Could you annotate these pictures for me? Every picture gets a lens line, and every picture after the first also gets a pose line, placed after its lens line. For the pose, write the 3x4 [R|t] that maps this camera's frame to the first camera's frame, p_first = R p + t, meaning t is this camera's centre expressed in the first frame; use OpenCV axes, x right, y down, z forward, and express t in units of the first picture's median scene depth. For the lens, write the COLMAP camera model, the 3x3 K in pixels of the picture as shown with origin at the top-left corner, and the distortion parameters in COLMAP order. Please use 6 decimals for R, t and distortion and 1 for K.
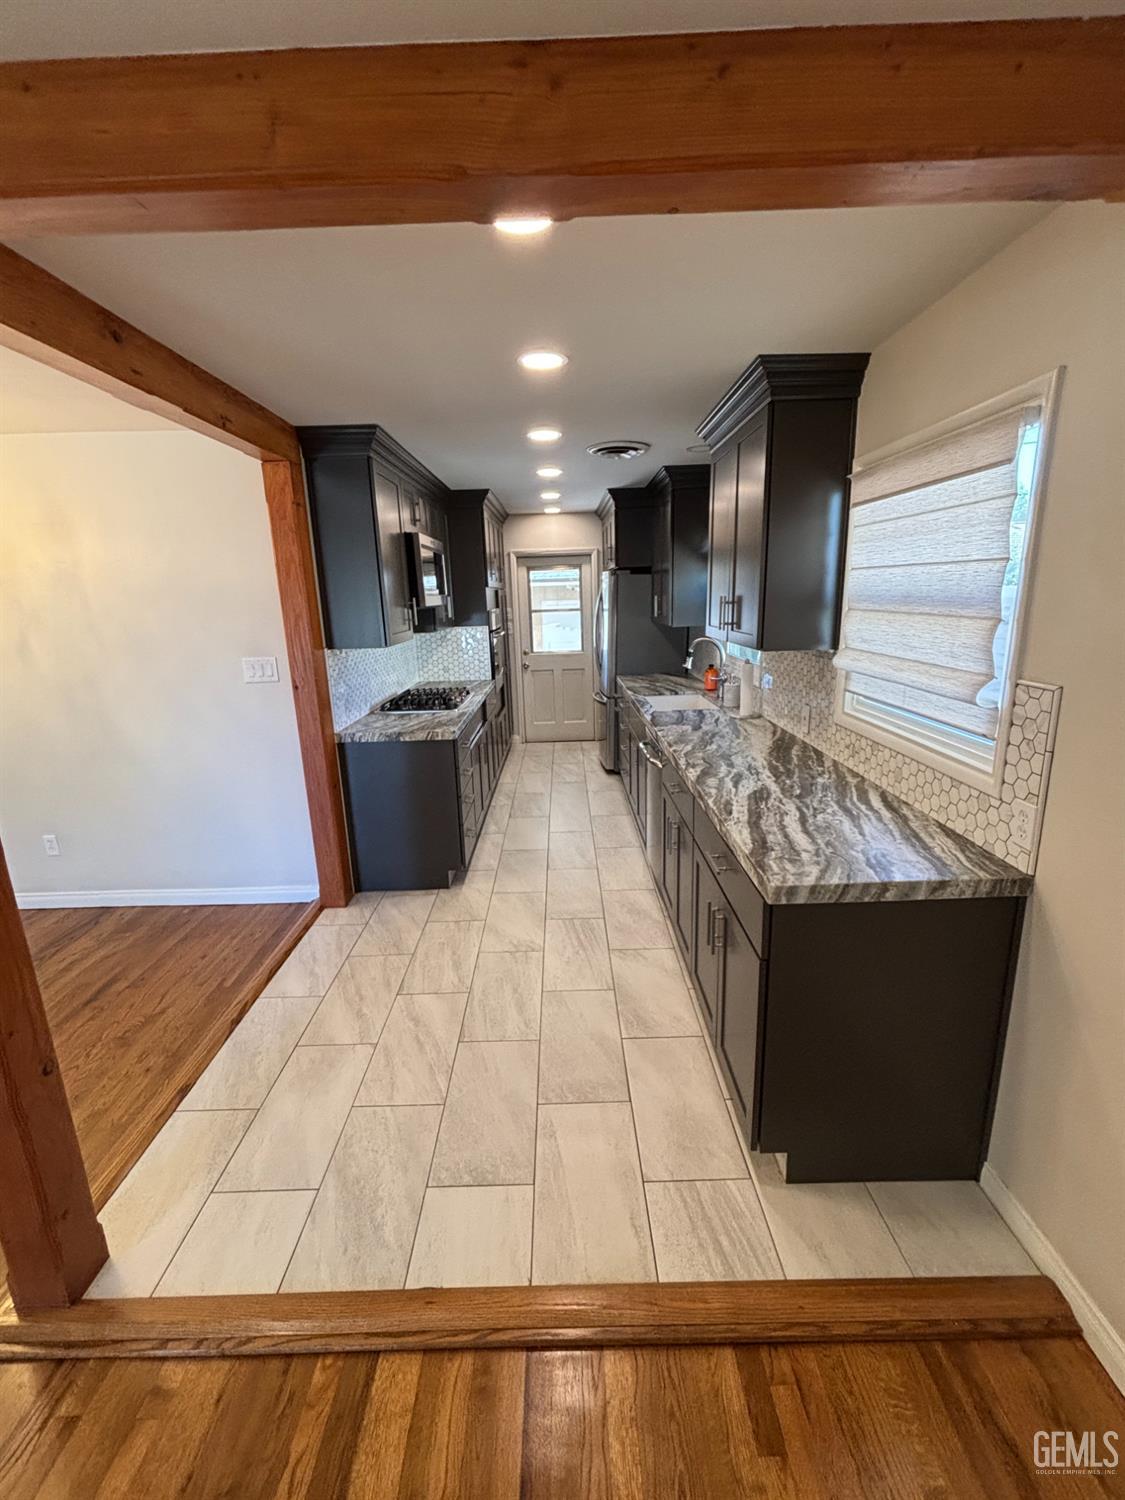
lens RADIAL K [[646.9, 0, 566.2], [0, 646.9, 745.8], [0, 0, 1]] dist [-0.000560, -0.000134]
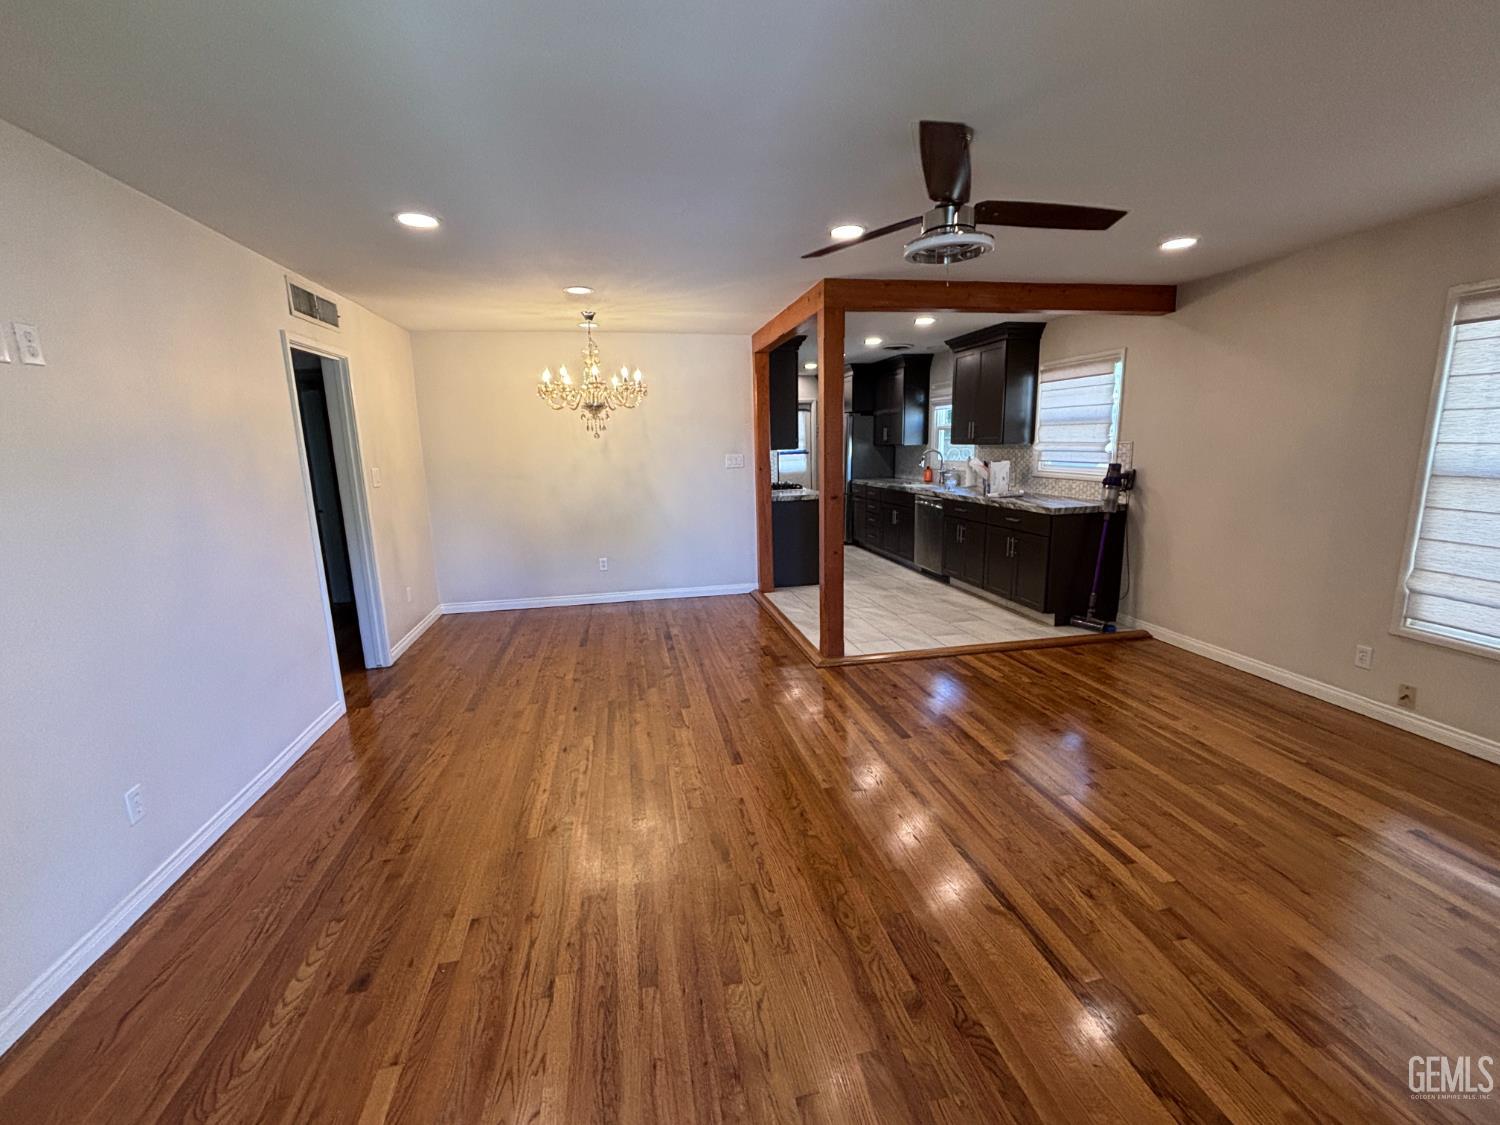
lens RADIAL K [[646.9, 0, 750.0], [0, 646.9, 562.5], [0, 0, 1]] dist [-0.000560, -0.000134]
pose [[0.981236, -0.030132, 0.190441, -1.520330], [0.040018, 0.998032, -0.048275, 0.510119], [-0.188611, 0.054991, 0.980511, -1.548591]]
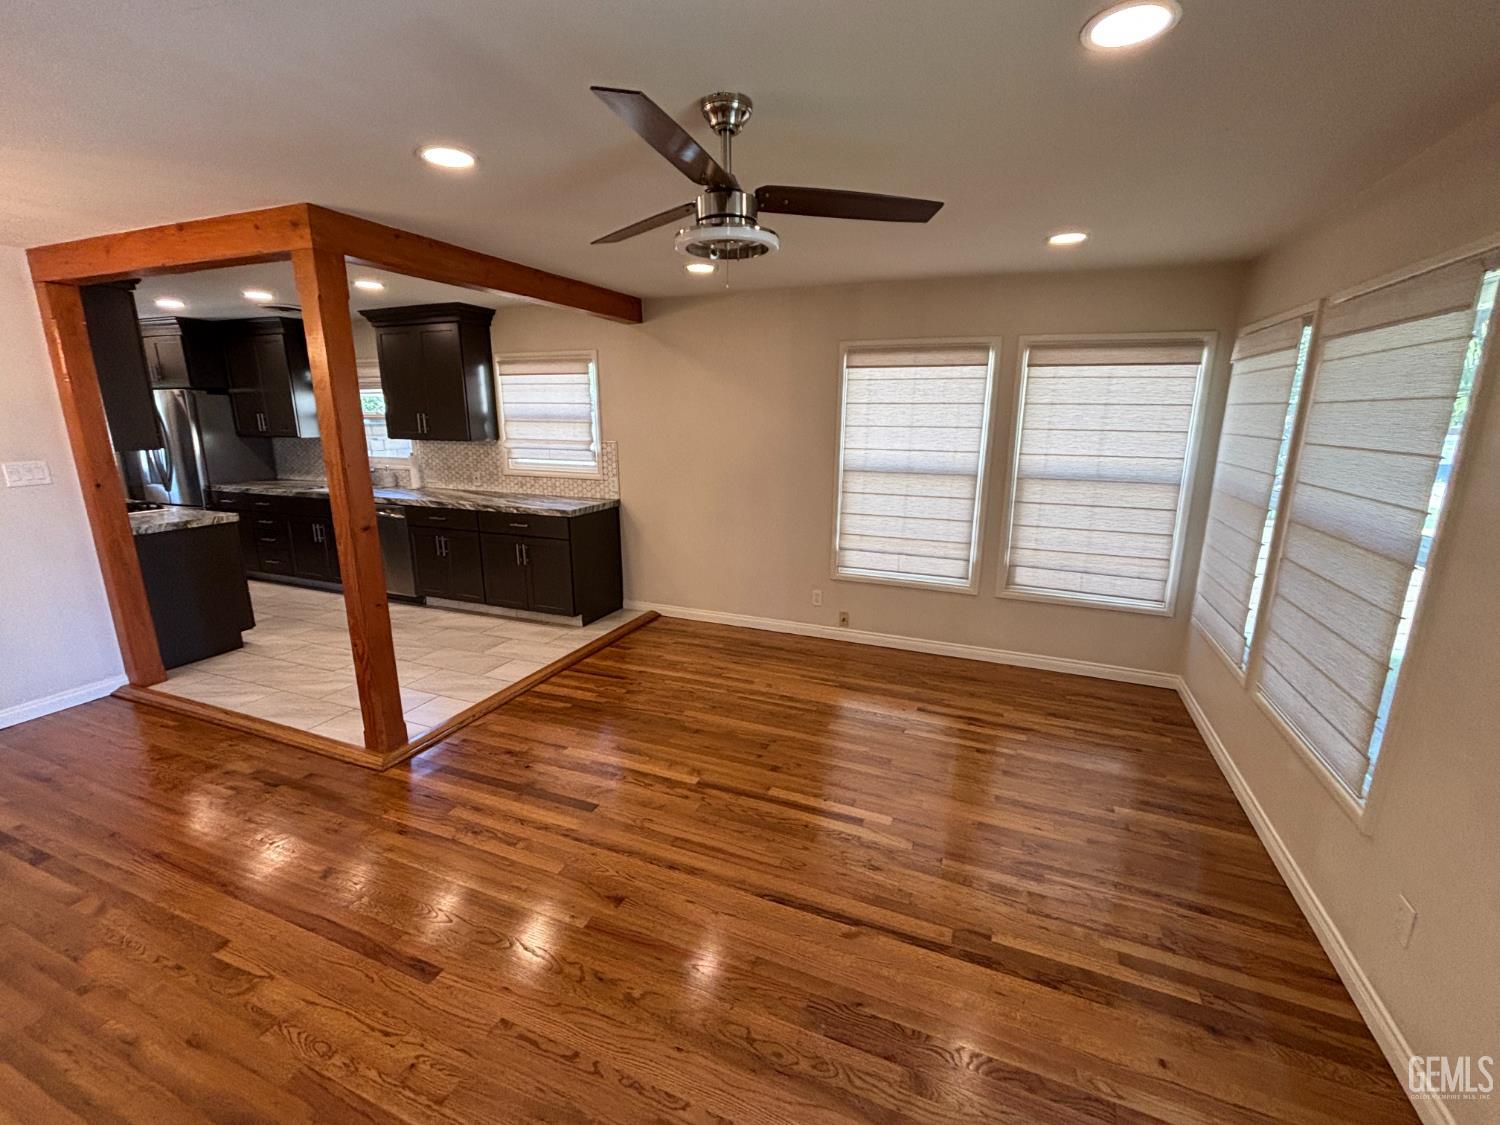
lens RADIAL K [[633.1, 0, 757.8], [0, 633.1, 577.2], [0, 0, 1]] dist [0.001782, 0.000159]
pose [[0.373062, -0.206273, 0.904586, -1.878220], [0.200039, 0.969925, 0.138674, 0.256369], [-0.905985, 0.129218, 0.403105, -0.838944]]
